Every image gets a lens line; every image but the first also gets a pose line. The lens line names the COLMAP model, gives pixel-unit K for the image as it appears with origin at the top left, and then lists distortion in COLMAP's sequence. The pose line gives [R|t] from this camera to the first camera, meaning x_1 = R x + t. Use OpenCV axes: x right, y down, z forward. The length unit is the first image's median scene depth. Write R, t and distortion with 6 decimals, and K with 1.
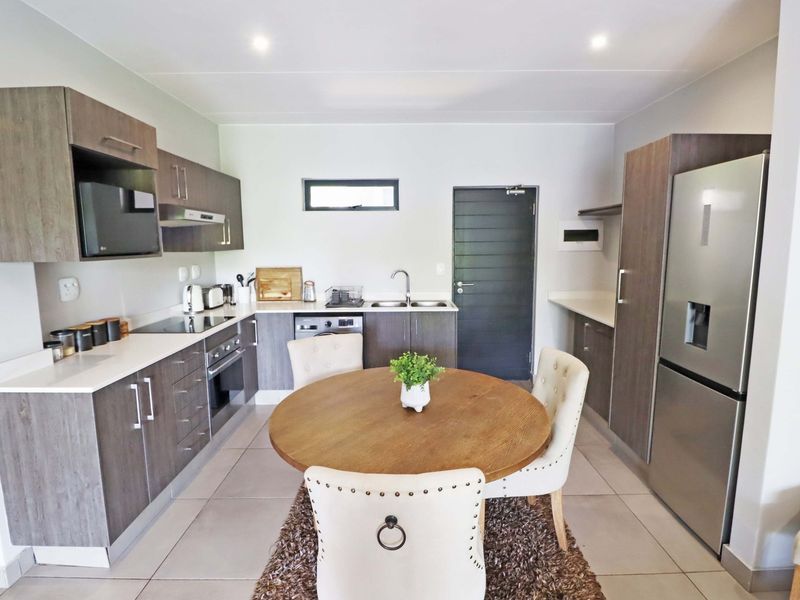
lens RADIAL K [[416.2, 0, 401.8], [0, 416.2, 295.3], [0, 0, 1]] dist [0.000097, -0.017579]
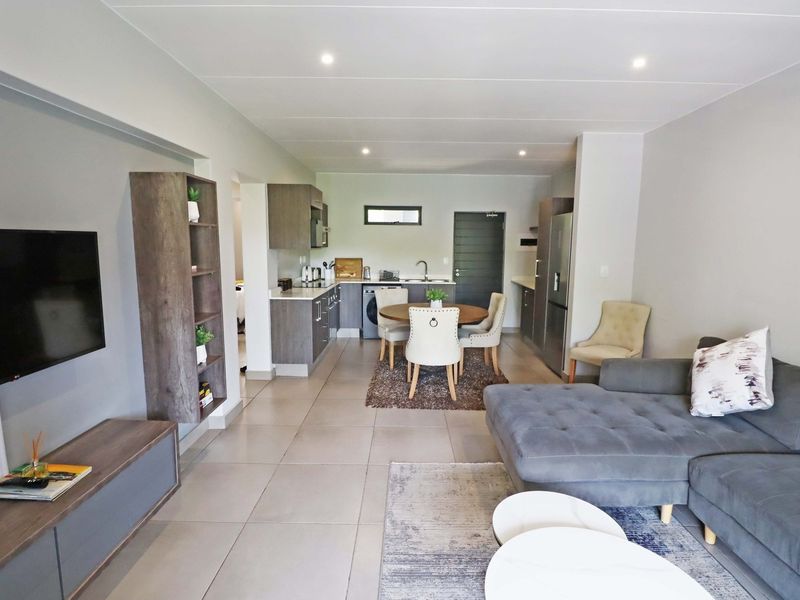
lens RADIAL K [[416.2, 0, 401.8], [0, 416.2, 295.3], [0, 0, 1]] dist [0.000097, -0.017579]
pose [[0.999812, 0.018578, -0.005481, -0.071964], [-0.018607, 0.999813, -0.005343, 0.087517], [0.005381, 0.005444, 0.999971, -0.669766]]
